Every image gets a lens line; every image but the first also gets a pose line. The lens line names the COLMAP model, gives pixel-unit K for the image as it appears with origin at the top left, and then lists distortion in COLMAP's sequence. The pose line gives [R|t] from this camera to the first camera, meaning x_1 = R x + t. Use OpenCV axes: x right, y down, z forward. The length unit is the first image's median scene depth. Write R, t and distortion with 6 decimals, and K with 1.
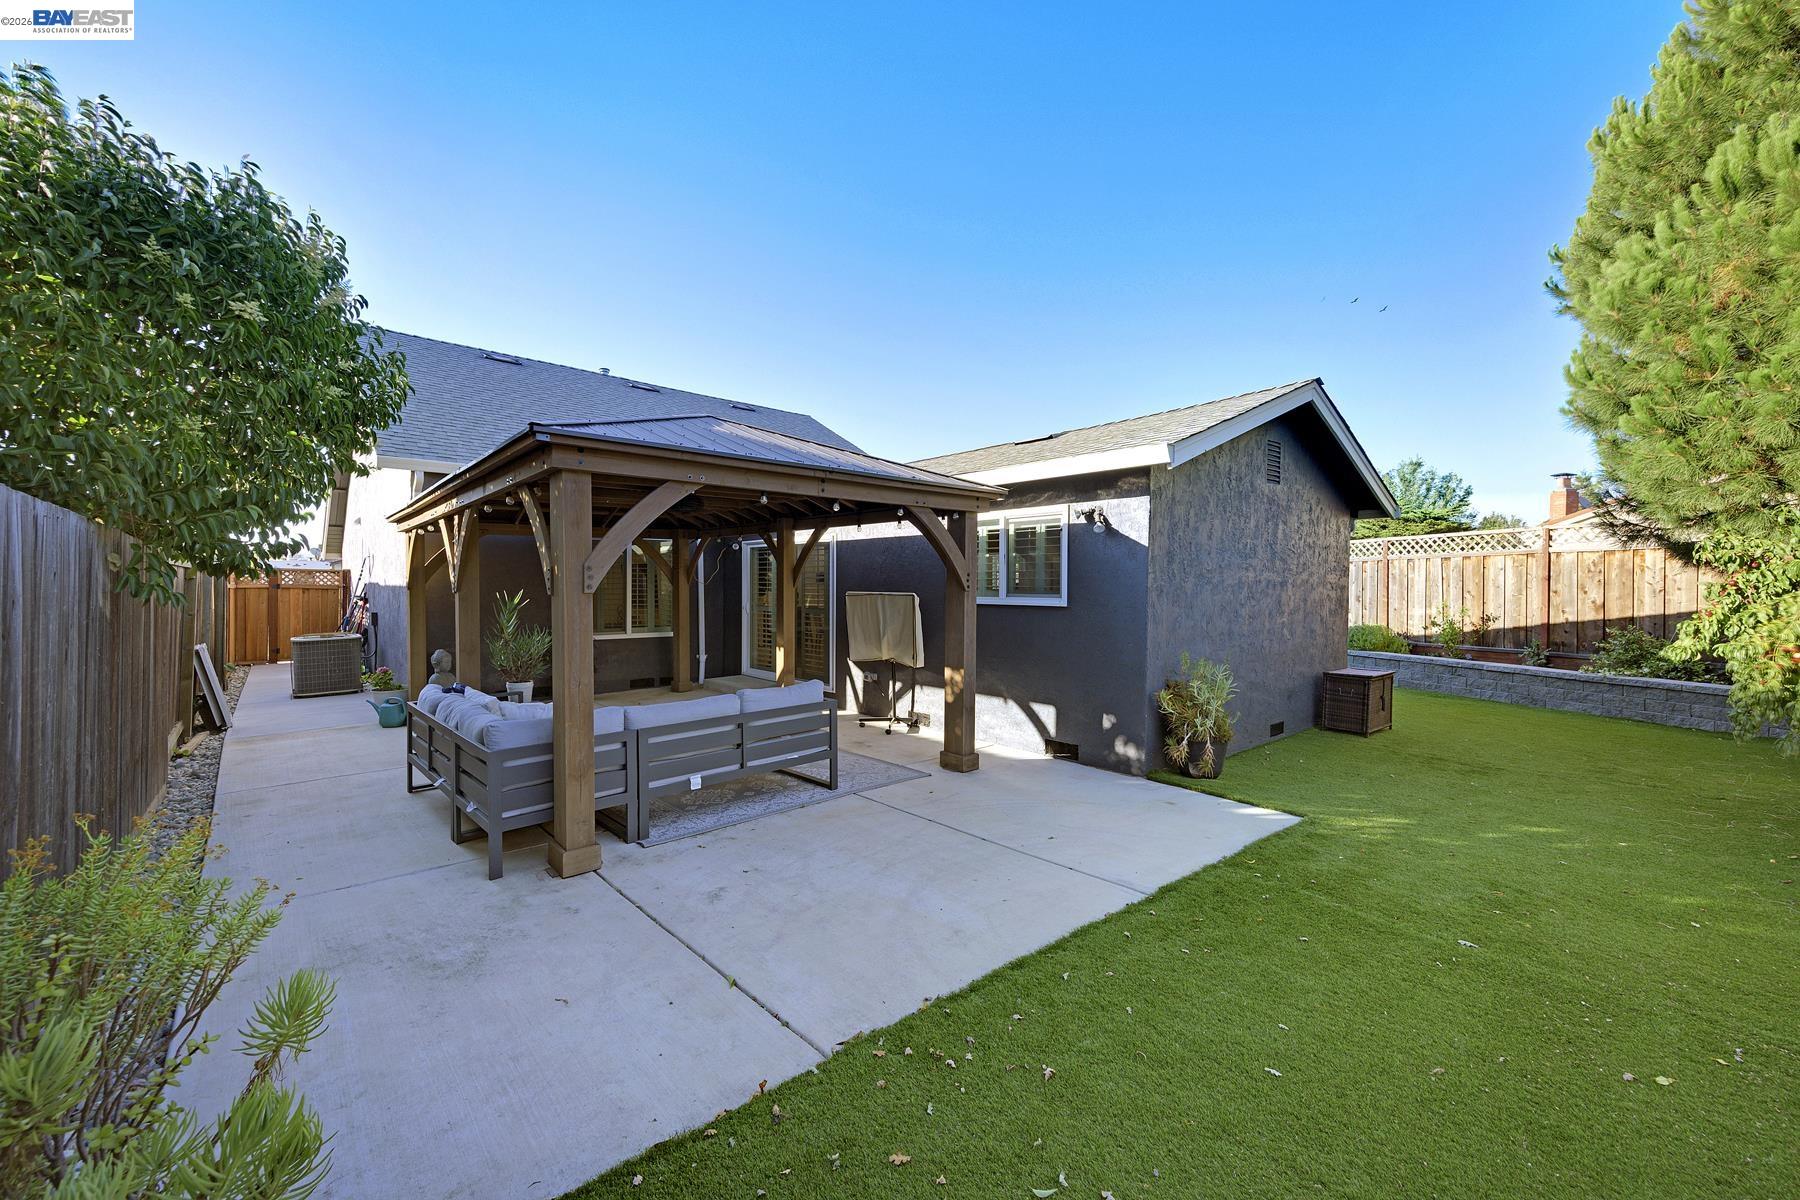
lens RADIAL K [[712.3, 0, 901.6], [0, 712.3, 592.7], [0, 0, 1]] dist [0.000336, 0.000000]
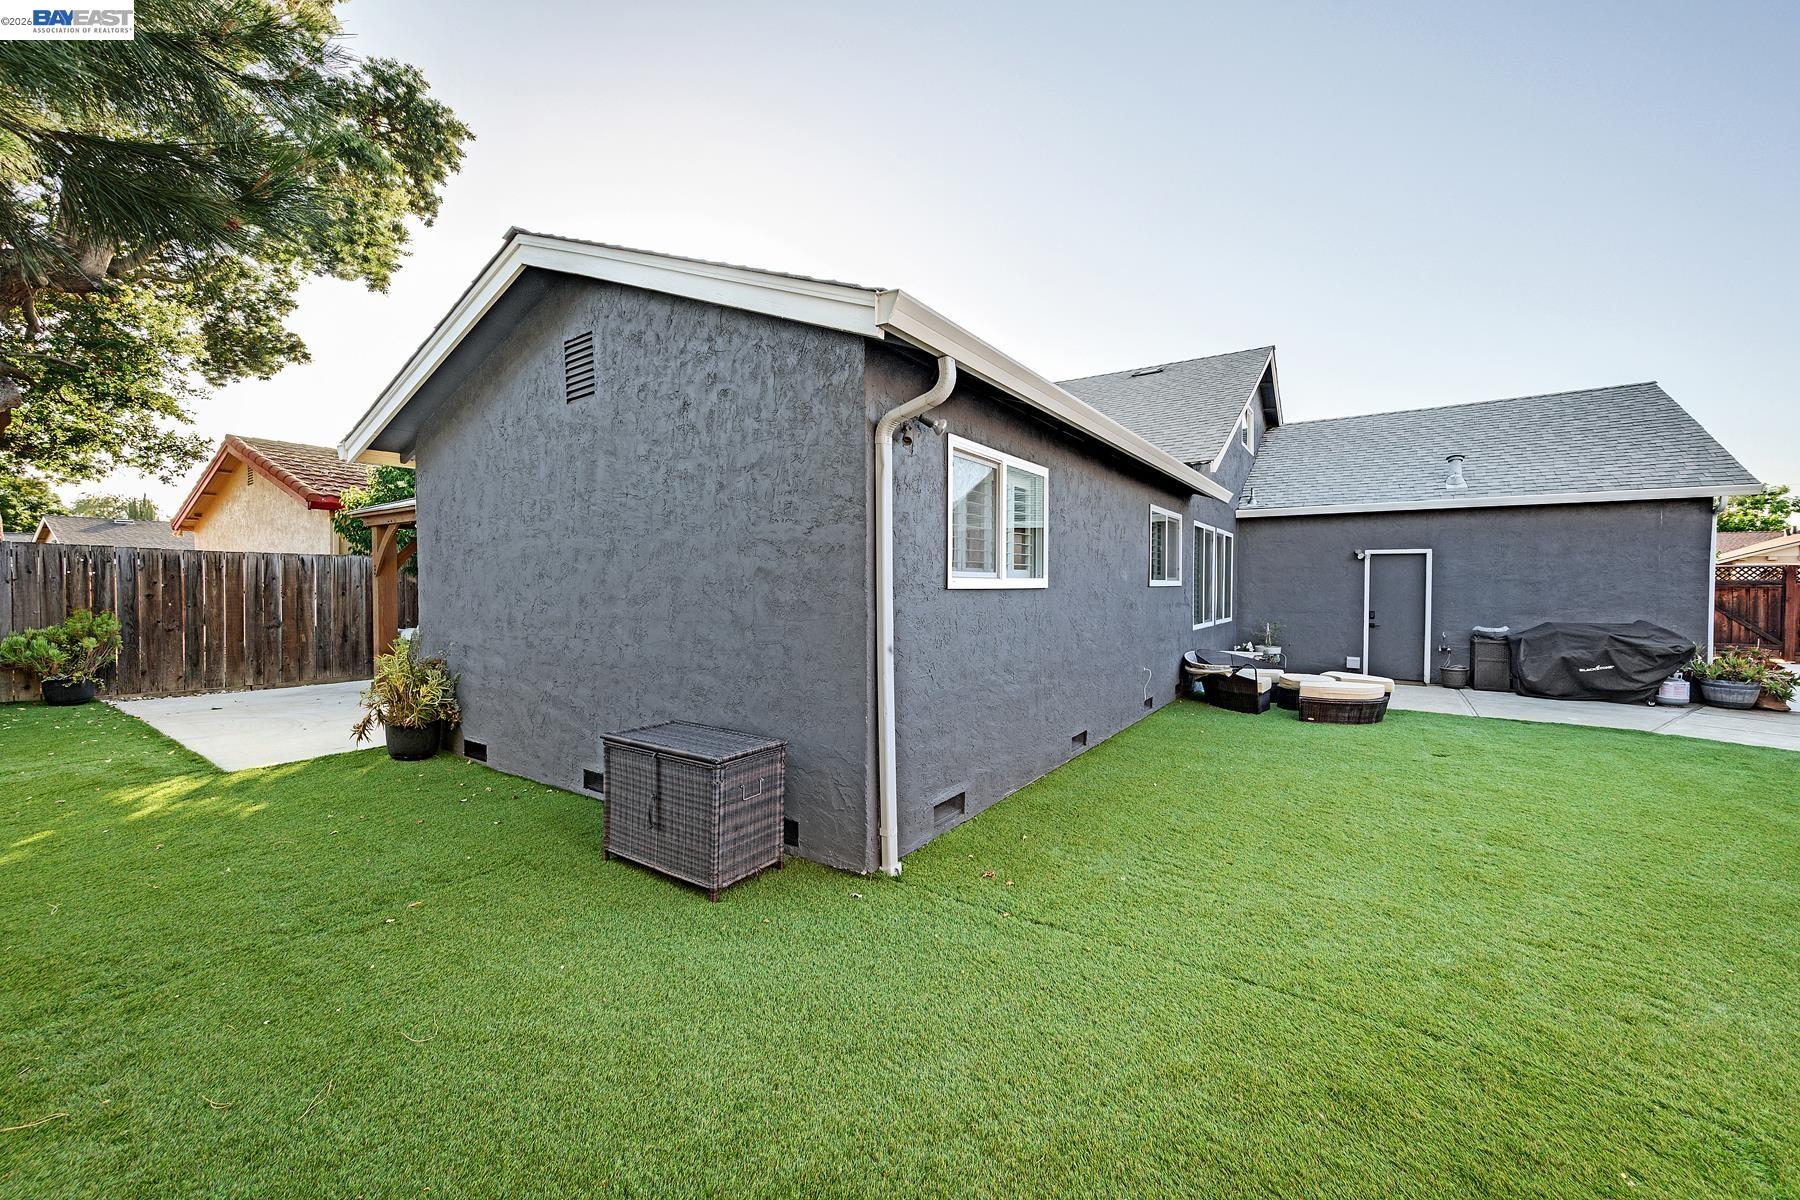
lens RADIAL K [[712.3, 0, 902.6], [0, 712.3, 594.2], [0, 0, 1]] dist [0.000336, 0.000000]
pose [[0.260365, 0.005188, -0.965496, 1.317207], [-0.003552, 0.999984, 0.004415, 0.022408], [0.965504, 0.002280, 0.260380, 1.191616]]
